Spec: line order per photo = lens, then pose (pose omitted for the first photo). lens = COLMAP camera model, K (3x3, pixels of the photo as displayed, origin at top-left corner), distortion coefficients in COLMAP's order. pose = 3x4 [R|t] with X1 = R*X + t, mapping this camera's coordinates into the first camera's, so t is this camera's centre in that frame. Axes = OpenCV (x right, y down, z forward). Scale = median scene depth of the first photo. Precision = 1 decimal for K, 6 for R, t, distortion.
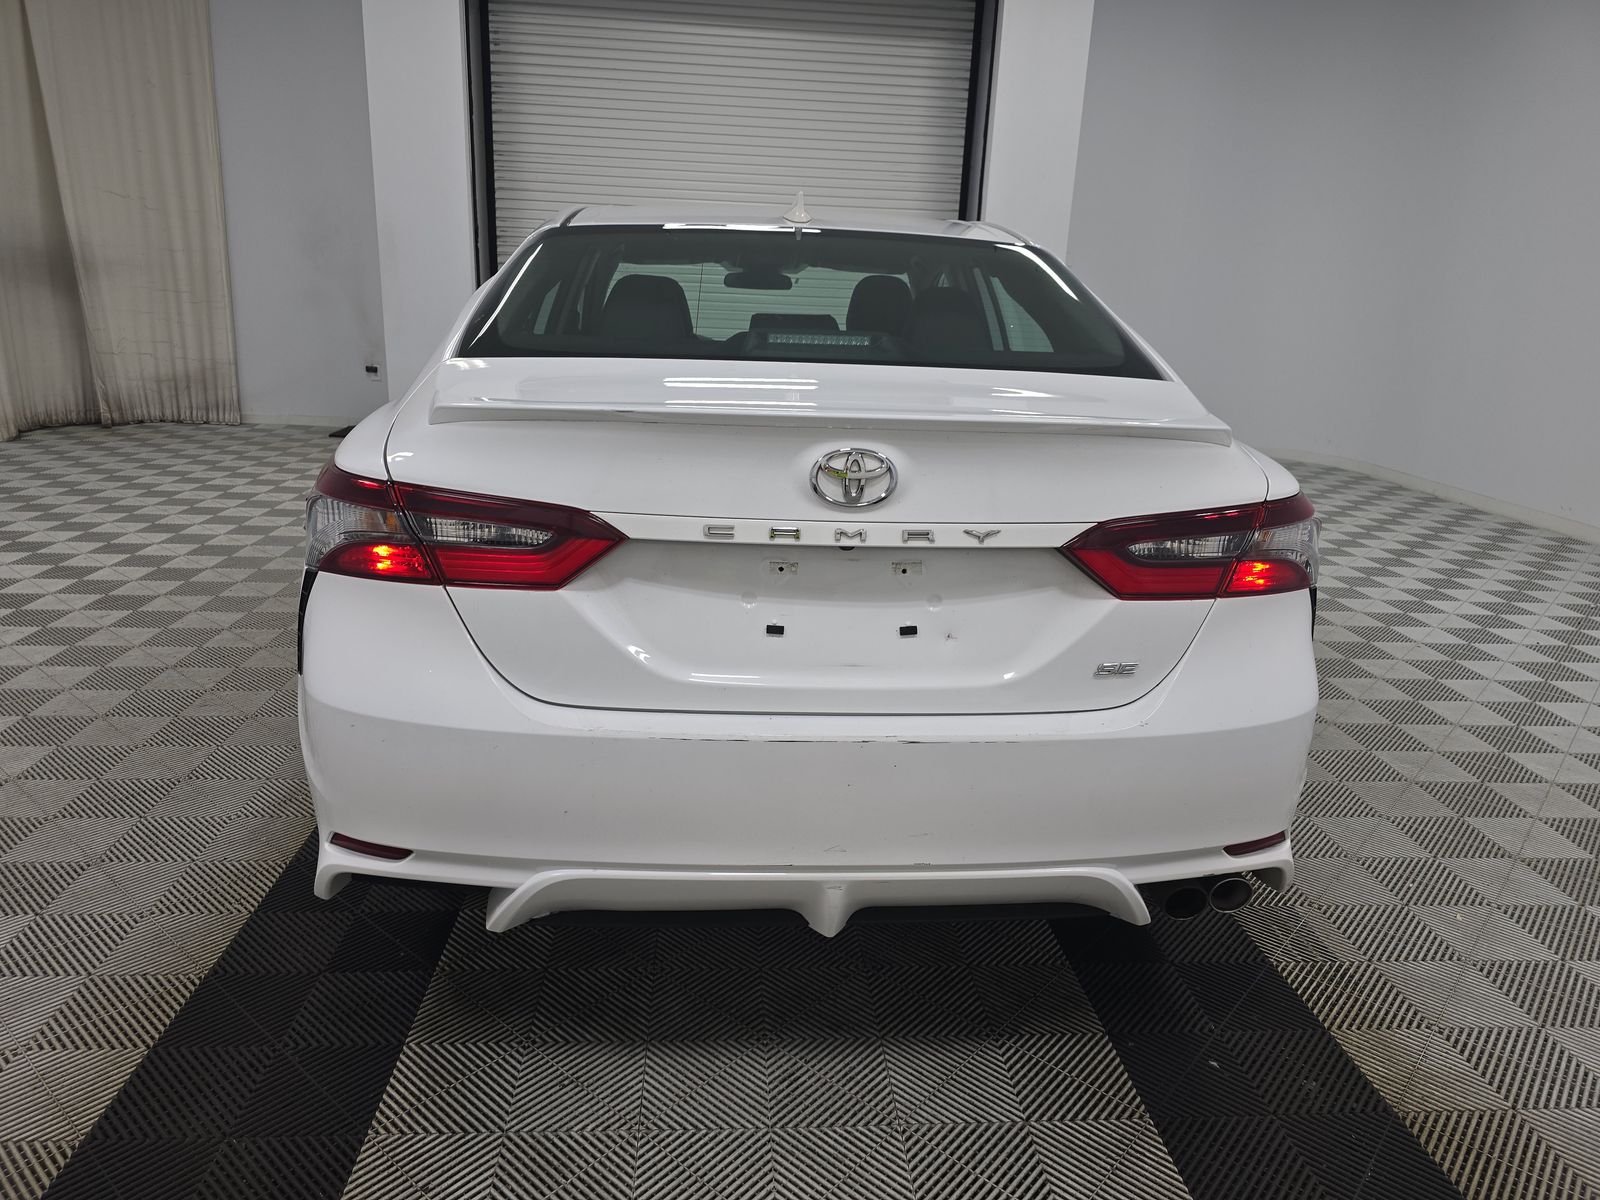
lens RADIAL K [[1101.8, 0, 775.2], [0, 1101.8, 600.2], [0, 0, 1]] dist [0.035617, -0.001316]
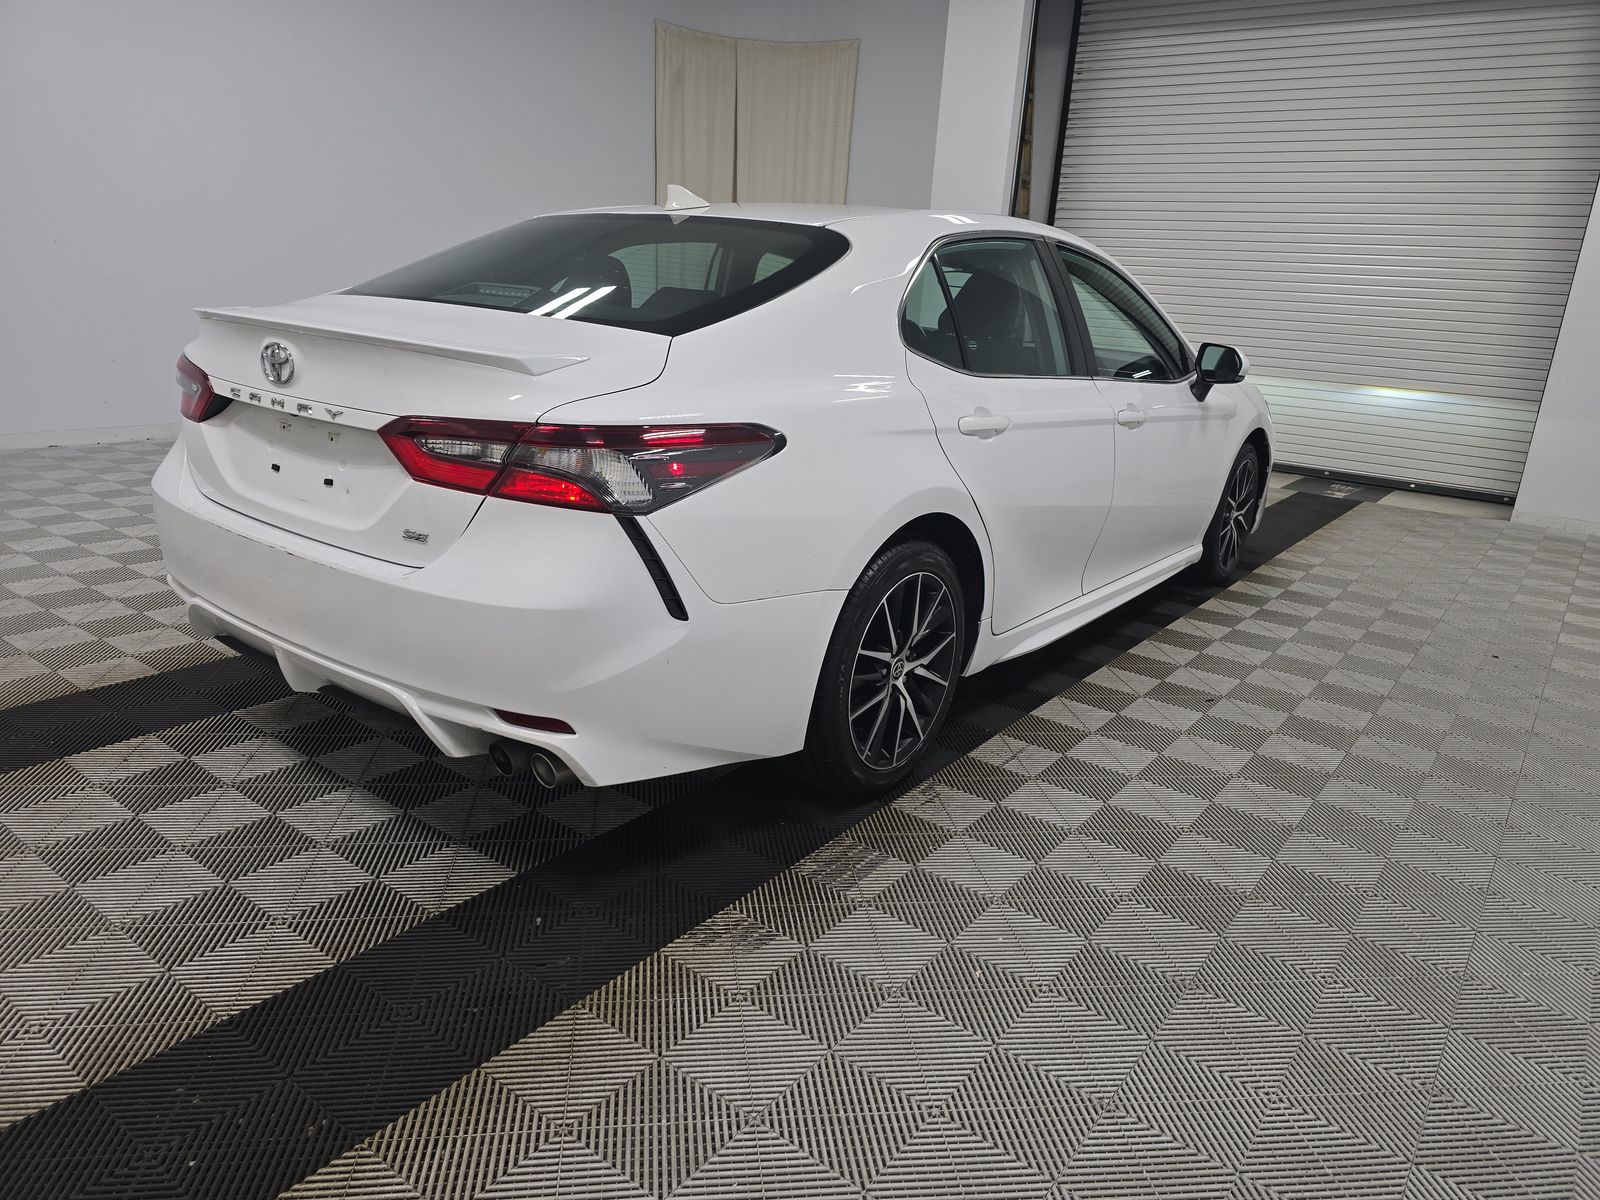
lens RADIAL K [[1101.8, 0, 775.2], [0, 1101.8, 600.2], [0, 0, 1]] dist [0.035617, -0.001316]
pose [[0.745940, 0.198762, -0.635663, 1.471640], [-0.217196, 0.974850, 0.049944, -0.019515], [0.629602, 0.100808, 0.770350, 0.286334]]
